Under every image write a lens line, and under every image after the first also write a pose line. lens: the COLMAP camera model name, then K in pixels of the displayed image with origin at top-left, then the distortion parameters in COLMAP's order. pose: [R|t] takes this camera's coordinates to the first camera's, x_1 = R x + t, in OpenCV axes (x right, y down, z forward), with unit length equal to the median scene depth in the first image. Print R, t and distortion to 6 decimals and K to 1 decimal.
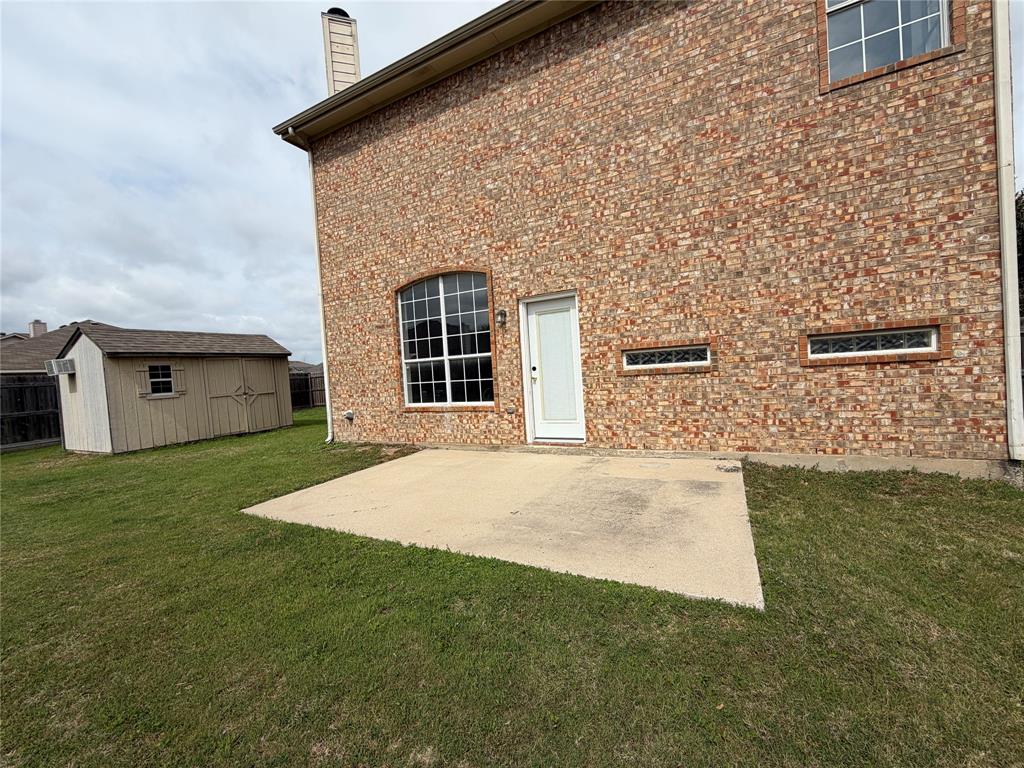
lens RADIAL K [[408.7, 0, 512.2], [0, 408.7, 385.4], [0, 0, 1]] dist [-0.002060, 0.000394]
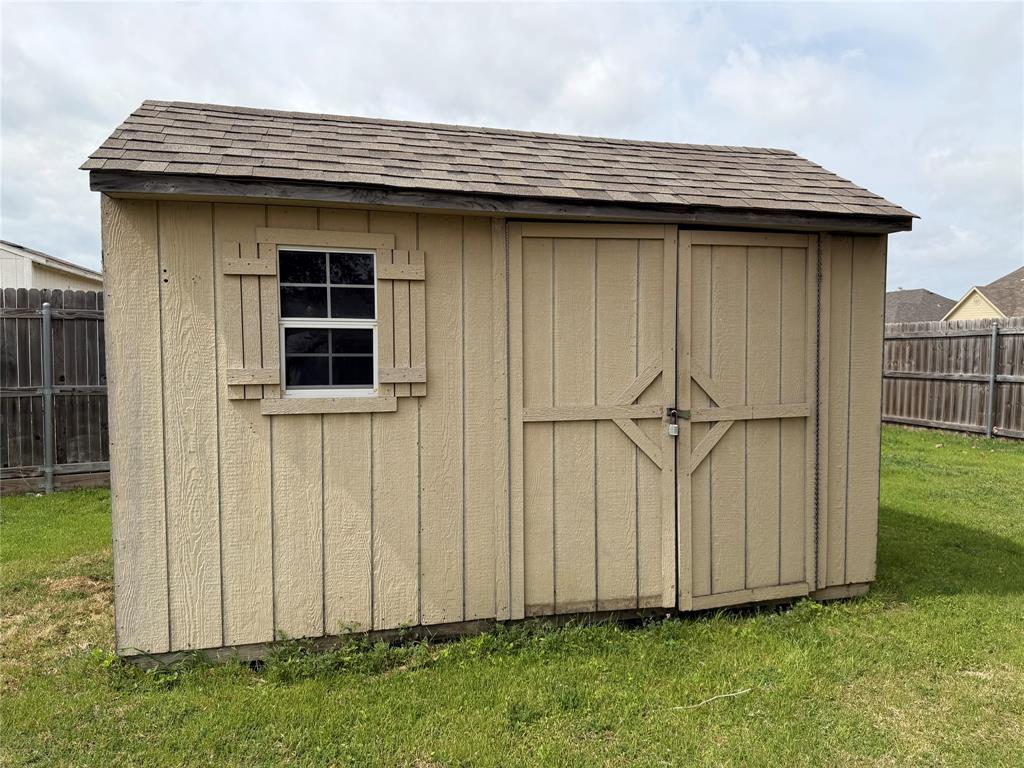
lens RADIAL K [[721.1, 0, 521.7], [0, 721.1, 392.4], [0, 0, 1]] dist [0.083918, -0.096022]
pose [[0.670709, 0.119427, -0.732043, -0.738029], [-0.077975, 0.992836, 0.090531, -0.027877], [0.737610, -0.003639, 0.675217, 1.164095]]
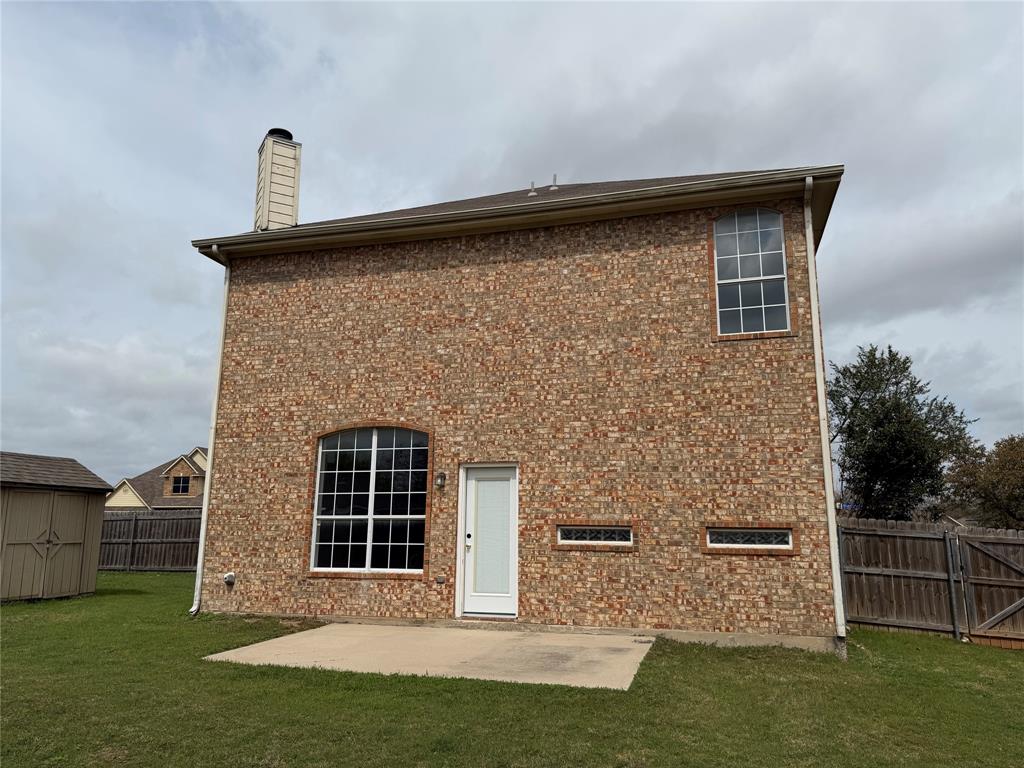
lens RADIAL K [[721.1, 0, 509.1], [0, 721.1, 379.1], [0, 0, 1]] dist [0.083918, -0.096022]
pose [[0.977634, 0.111923, 0.178061, -0.204302], [-0.064873, 0.965835, -0.250908, 0.024002], [-0.200060, 0.233745, 0.951493, -0.754979]]
